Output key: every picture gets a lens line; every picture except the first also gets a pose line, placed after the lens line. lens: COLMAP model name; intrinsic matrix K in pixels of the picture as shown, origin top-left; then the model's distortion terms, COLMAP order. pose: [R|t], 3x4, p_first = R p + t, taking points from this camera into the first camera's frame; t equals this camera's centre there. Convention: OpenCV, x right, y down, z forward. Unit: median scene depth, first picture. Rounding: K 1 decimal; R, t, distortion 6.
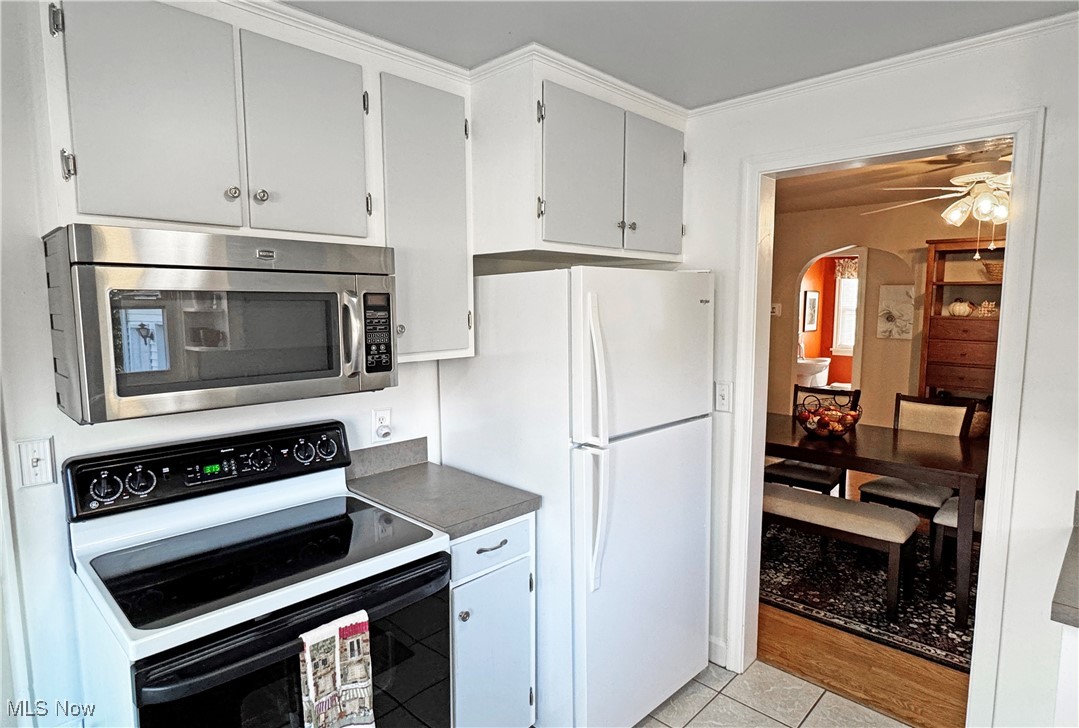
lens RADIAL K [[598.5, 0, 540.3], [0, 598.5, 369.1], [0, 0, 1]] dist [-0.000756, -0.000120]
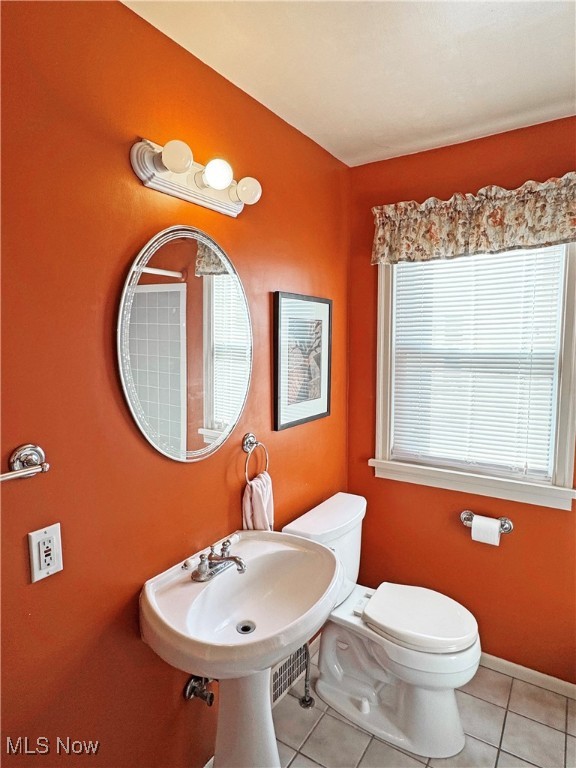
lens RADIAL K [[445.6, 0, 286.5], [0, 445.6, 382.6], [0, 0, 1]] dist [-0.000286, -0.000073]
pose [[0.980627, -0.025927, 0.194159, 0.391534], [0.028141, 0.999567, -0.008651, -0.081718], [-0.193850, 0.013947, 0.980932, 0.758713]]
